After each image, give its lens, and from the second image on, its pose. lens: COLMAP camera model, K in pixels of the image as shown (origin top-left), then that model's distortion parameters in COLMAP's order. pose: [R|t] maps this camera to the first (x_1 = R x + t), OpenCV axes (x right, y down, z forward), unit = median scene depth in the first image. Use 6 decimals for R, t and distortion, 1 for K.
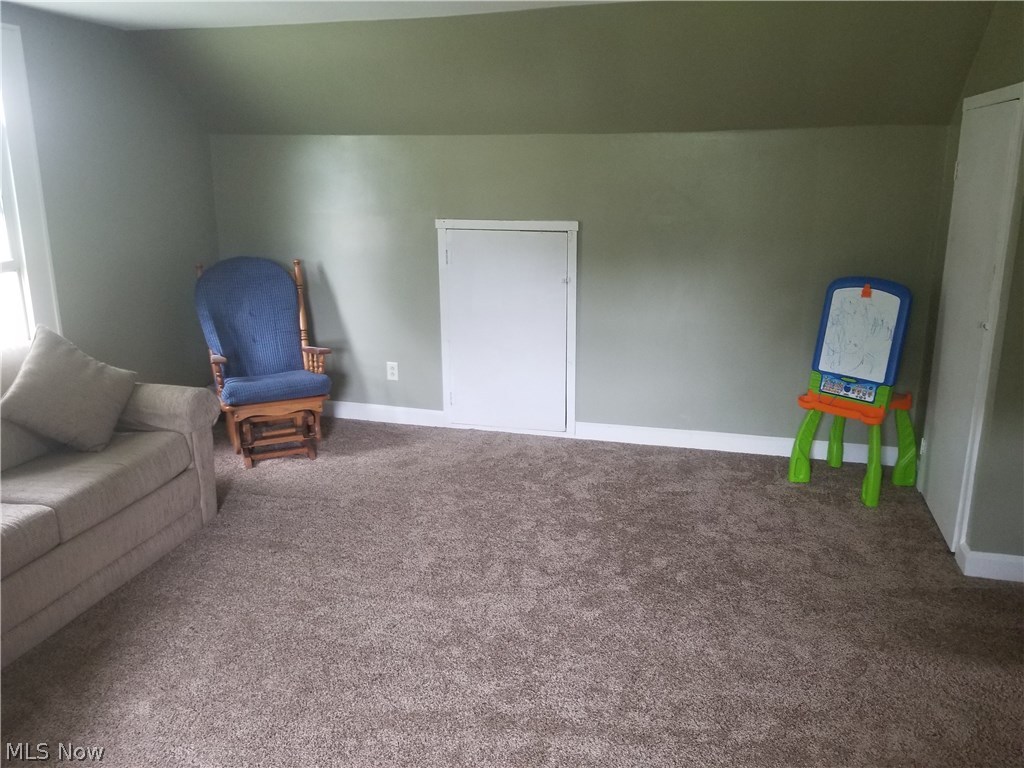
lens RADIAL K [[816.8, 0, 515.2], [0, 816.8, 379.7], [0, 0, 1]] dist [0.063664, -0.090728]
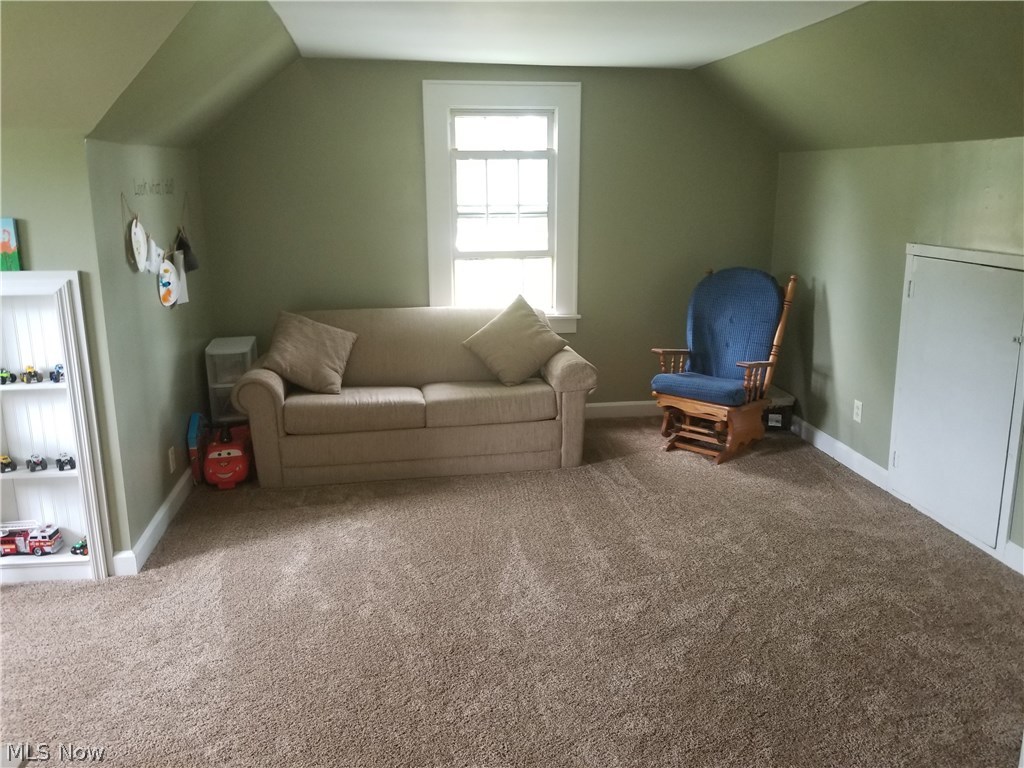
lens RADIAL K [[816.8, 0, 513.2], [0, 816.8, 384.8], [0, 0, 1]] dist [0.063664, -0.090728]
pose [[0.378000, 0.219328, -0.899451, 0.543159], [-0.234345, 0.962561, 0.136232, -0.077352], [0.895655, 0.159286, 0.415246, 0.312769]]
